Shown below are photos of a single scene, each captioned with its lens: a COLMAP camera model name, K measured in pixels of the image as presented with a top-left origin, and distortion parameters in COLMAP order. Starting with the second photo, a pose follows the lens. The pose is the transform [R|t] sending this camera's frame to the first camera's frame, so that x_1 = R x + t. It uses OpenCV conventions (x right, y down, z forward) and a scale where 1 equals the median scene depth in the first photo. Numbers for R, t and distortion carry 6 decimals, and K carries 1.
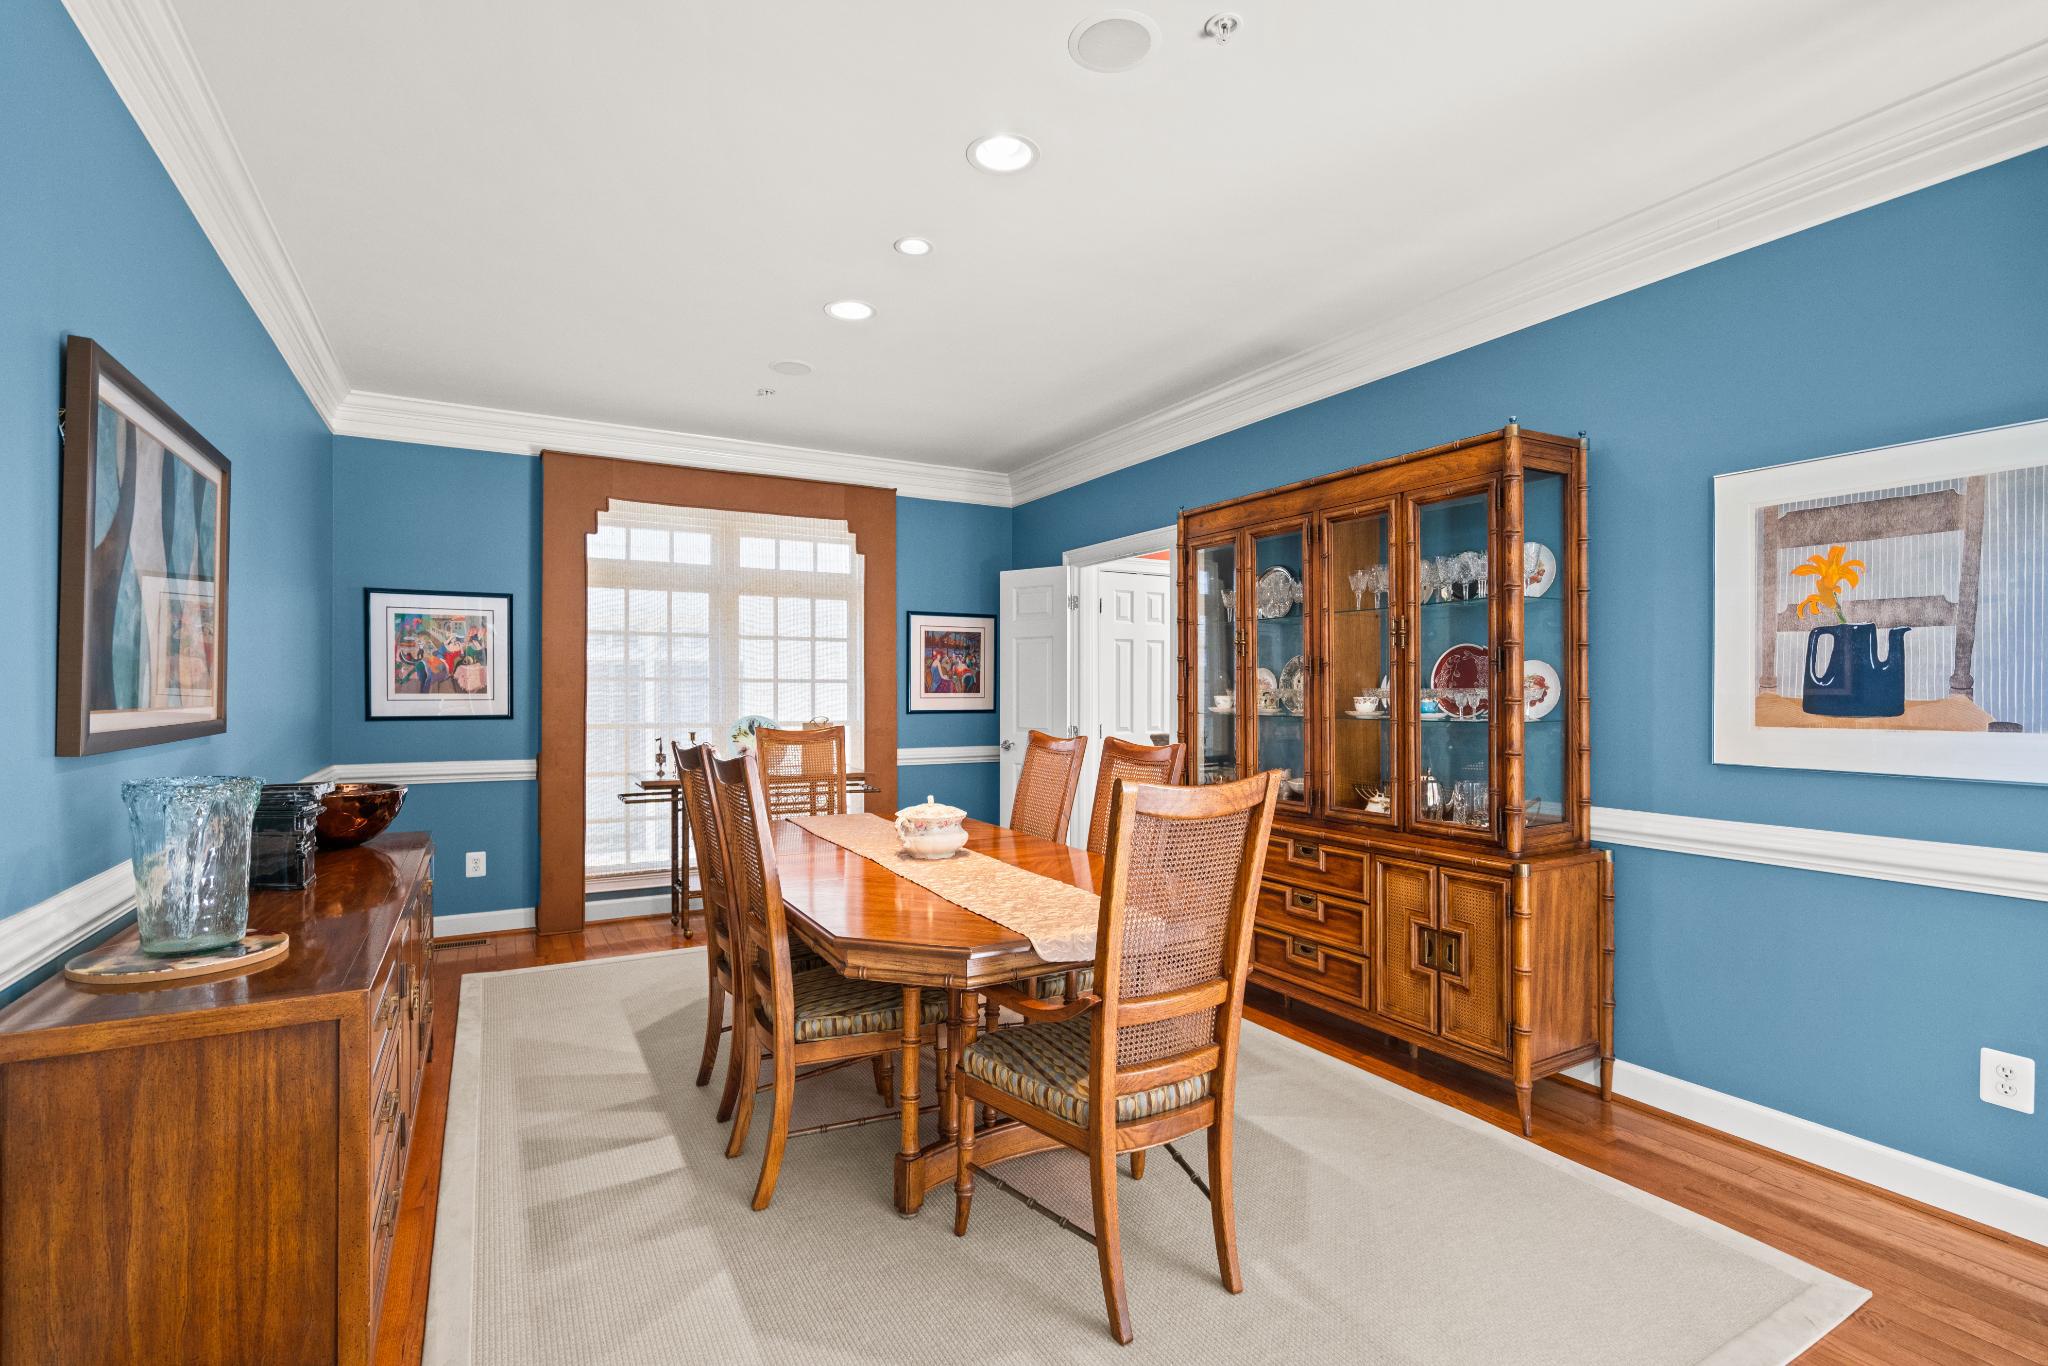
lens RADIAL K [[944.1, 0, 1022.5], [0, 944.1, 691.9], [0, 0, 1]] dist [-0.008975, 0.004740]
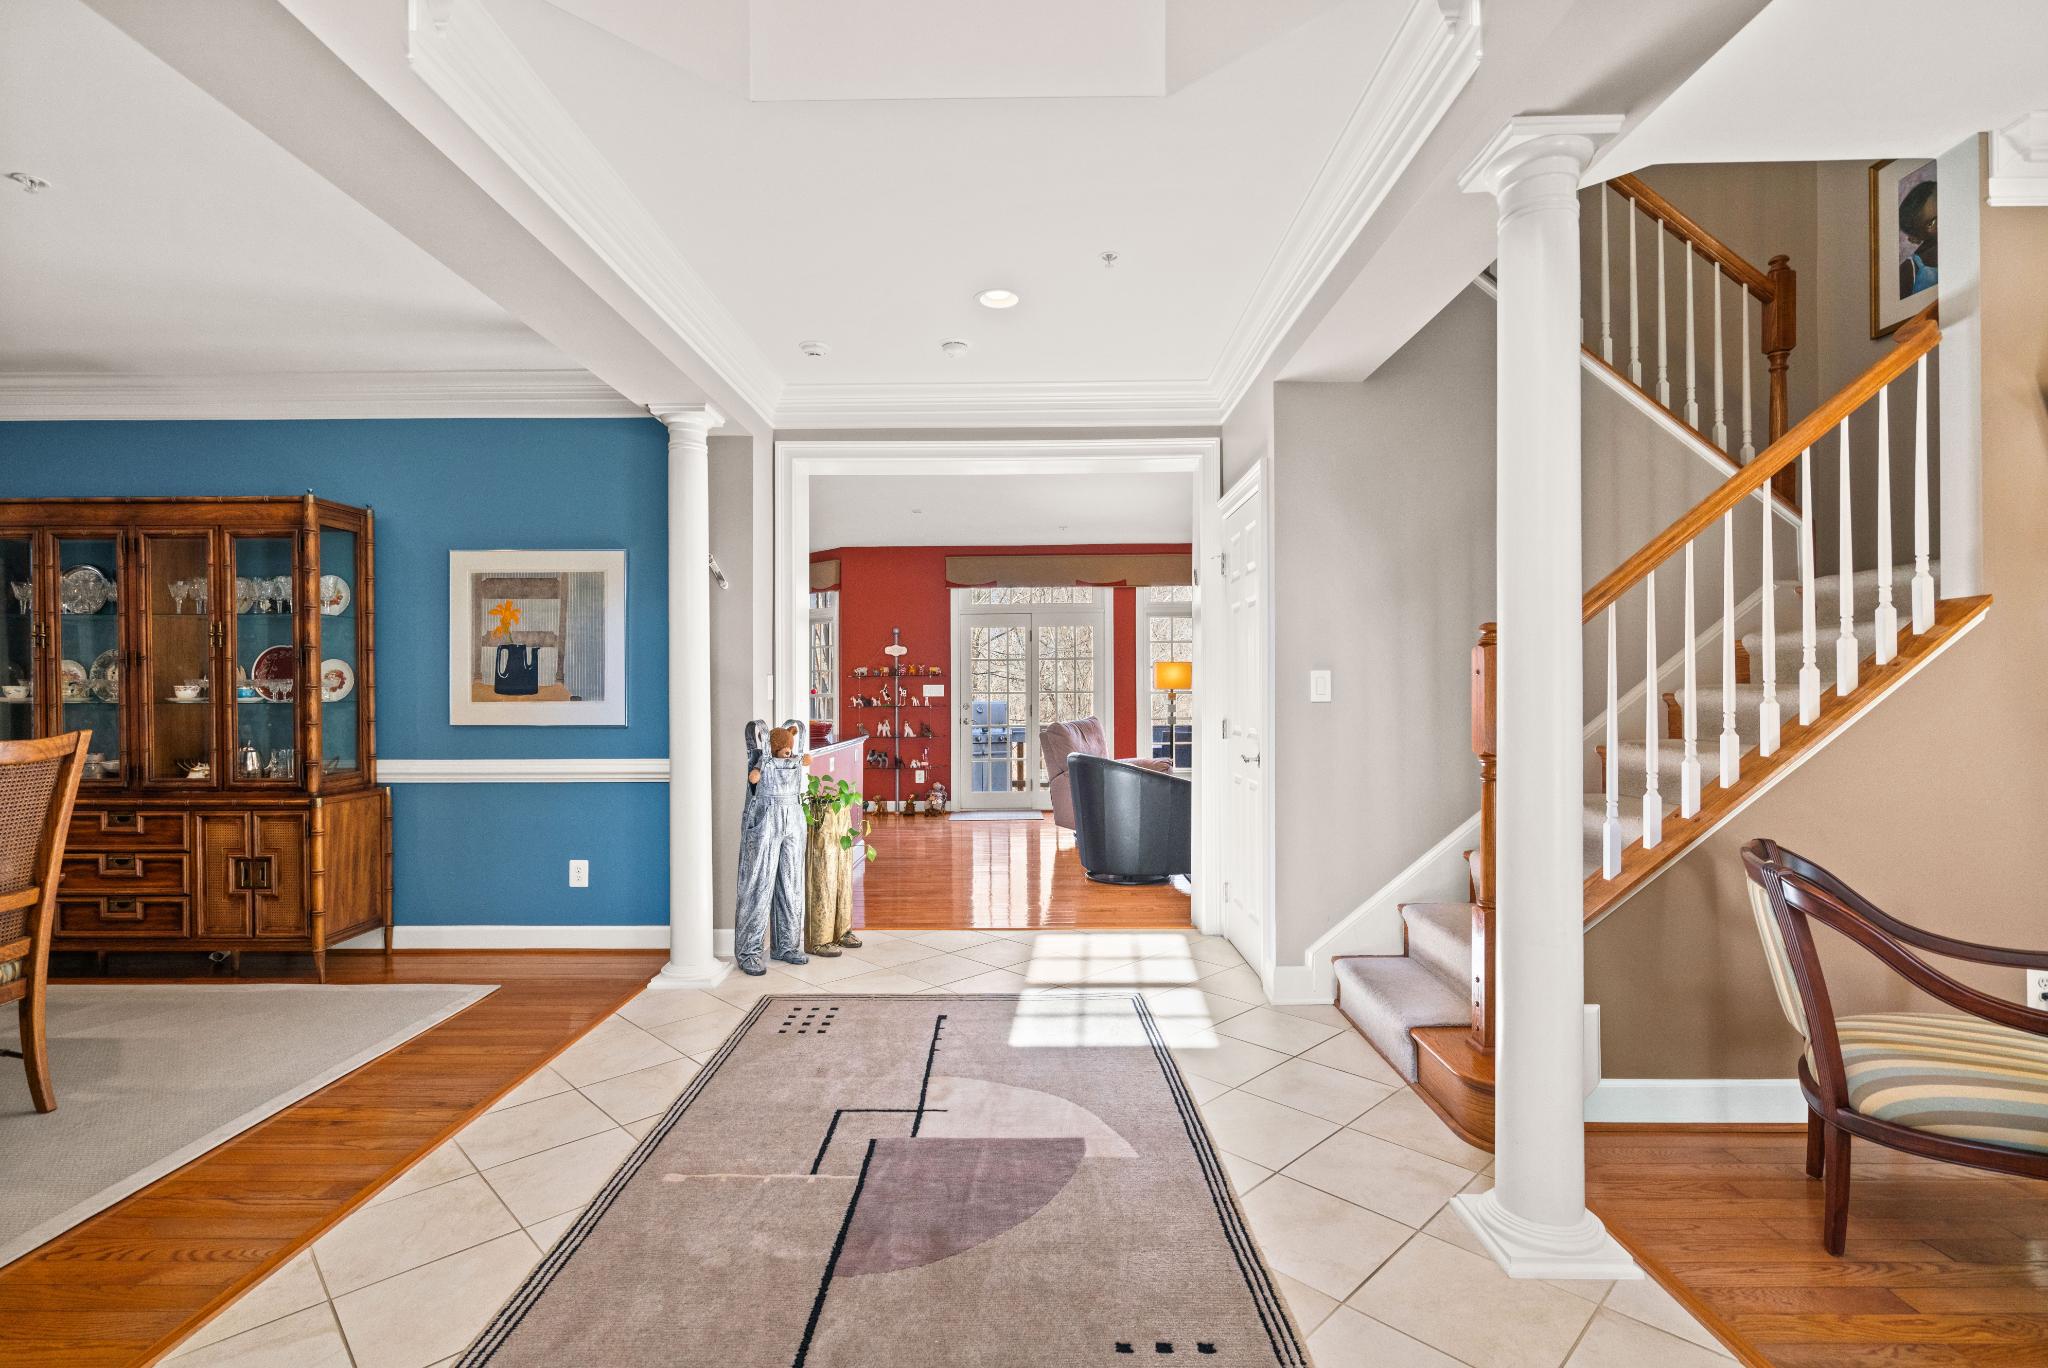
lens RADIAL K [[944.1, 0, 1022.4], [0, 944.1, 697.6], [0, 0, 1]] dist [-0.008975, 0.004740]
pose [[0.499586, -0.004851, 0.866251, -0.171738], [0.003256, 0.999988, 0.003722, 0.023008], [-0.866258, 0.000961, 0.499595, -0.627501]]
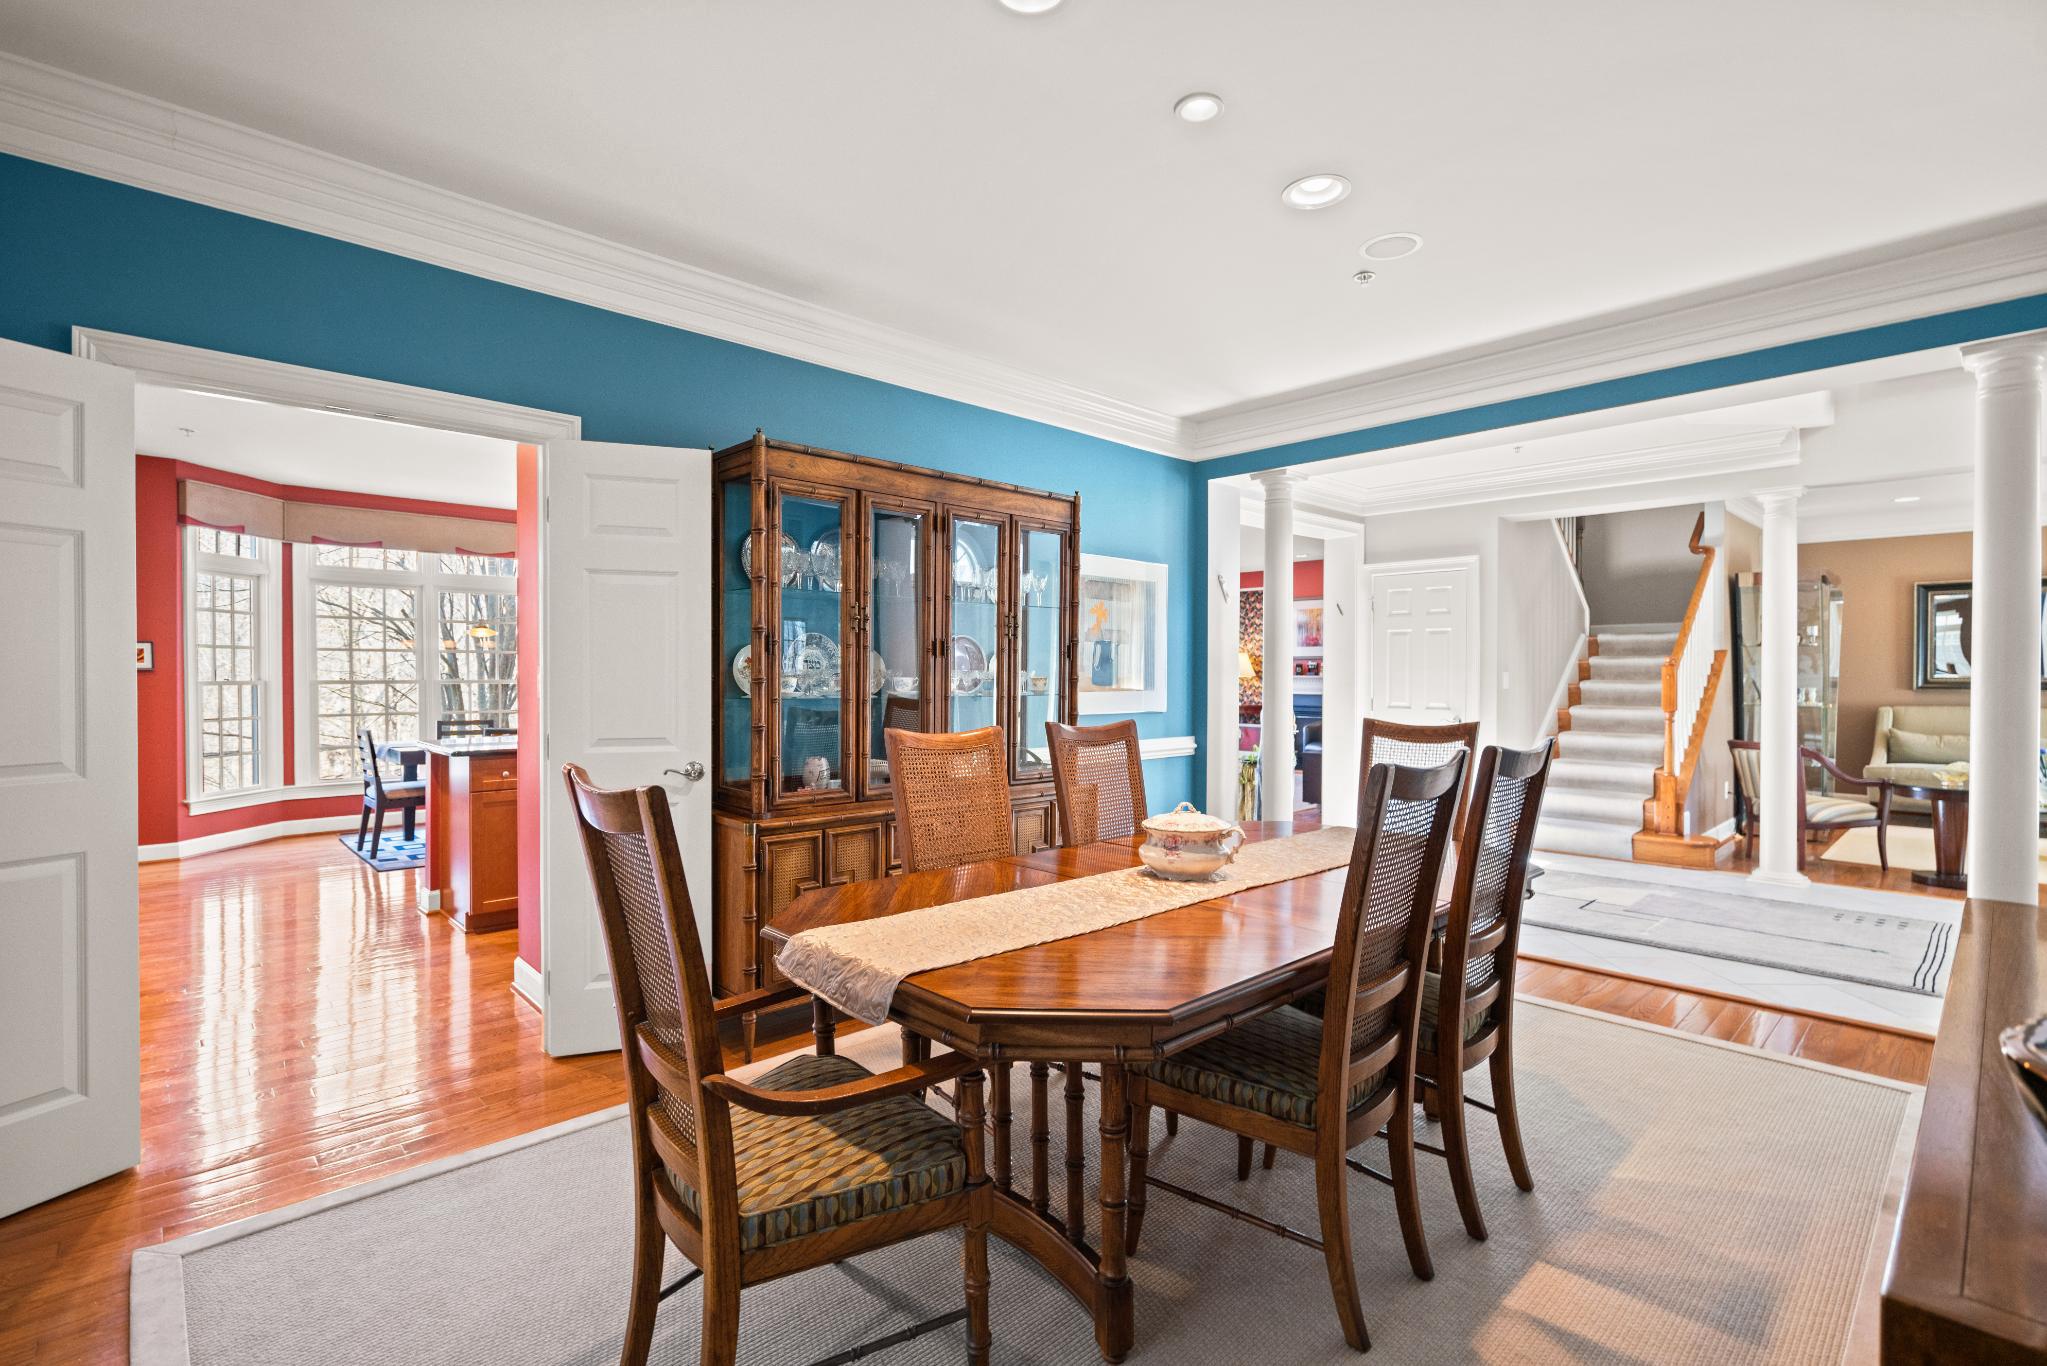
lens RADIAL K [[943.6, 0, 1009.4], [0, 943.6, 680.6], [0, 0, 1]] dist [-0.008975, 0.004740]
pose [[-0.231278, -0.006059, 0.972869, -0.879809], [-0.004261, 0.999977, 0.005215, 0.005011], [-0.972878, -0.002939, -0.231299, 1.385546]]
